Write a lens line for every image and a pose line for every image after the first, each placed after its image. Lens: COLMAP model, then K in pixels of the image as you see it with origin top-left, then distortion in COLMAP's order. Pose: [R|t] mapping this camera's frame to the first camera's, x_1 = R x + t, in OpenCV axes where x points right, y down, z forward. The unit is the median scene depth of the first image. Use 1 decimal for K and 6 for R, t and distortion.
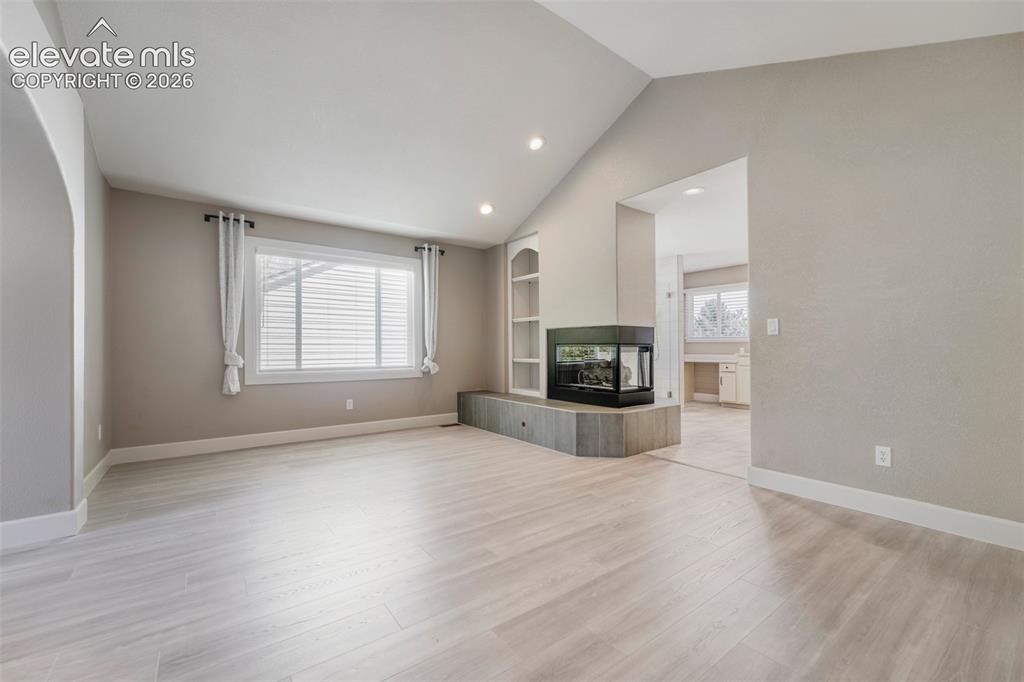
lens RADIAL K [[408.7, 0, 512.1], [0, 408.7, 346.1], [0, 0, 1]] dist [-0.001164, 0.000481]
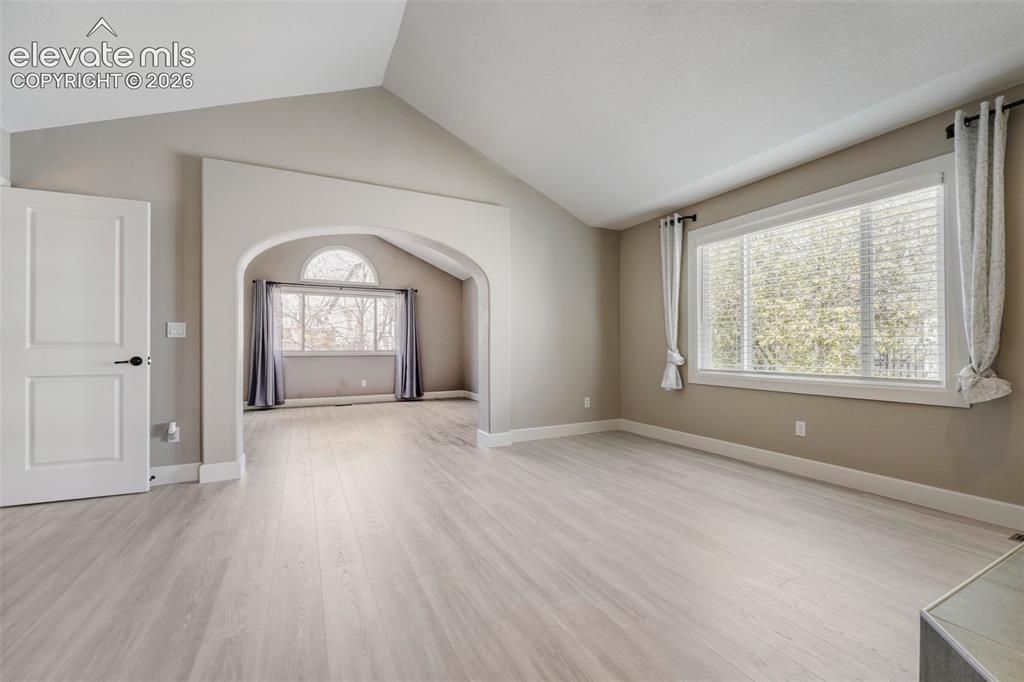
lens RADIAL K [[408.7, 0, 512.8], [0, 408.7, 344.3], [0, 0, 1]] dist [-0.001164, 0.000481]
pose [[-0.165073, -0.008523, -0.986244, 0.469969], [0.009822, 0.999899, -0.010285, 0.008638], [0.986232, -0.011385, -0.164973, 0.893848]]
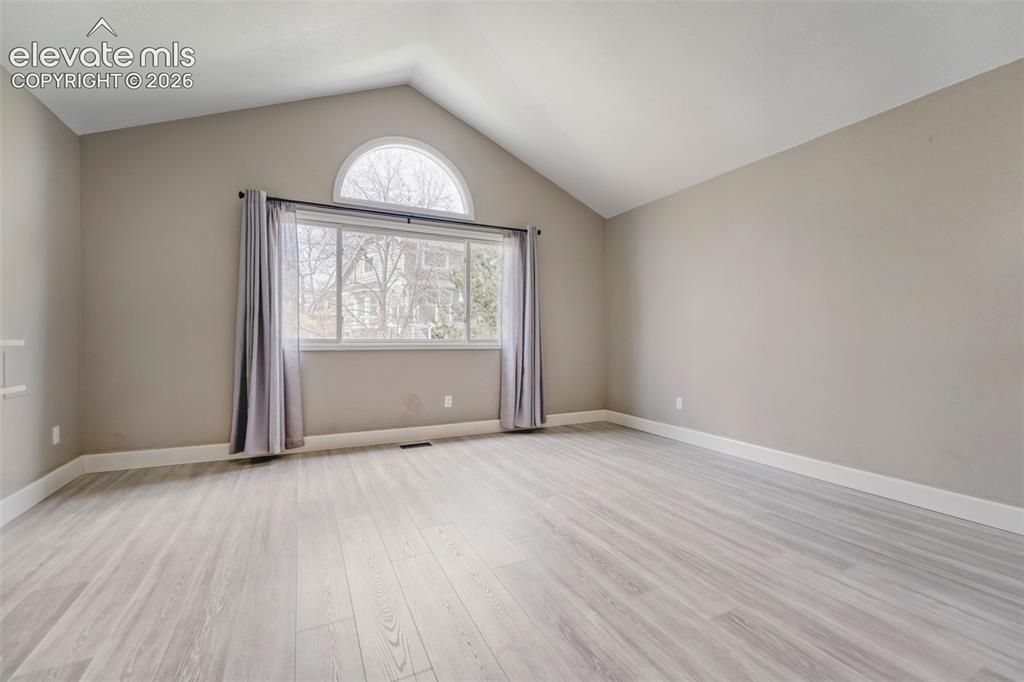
lens RADIAL K [[408.7, 0, 506.3], [0, 408.7, 341.7], [0, 0, 1]] dist [-0.001164, 0.000481]
pose [[-0.175163, 0.001542, -0.984538, 0.176418], [0.007218, 0.999974, 0.000283, 0.011304], [0.984513, -0.007056, -0.175170, 0.640211]]
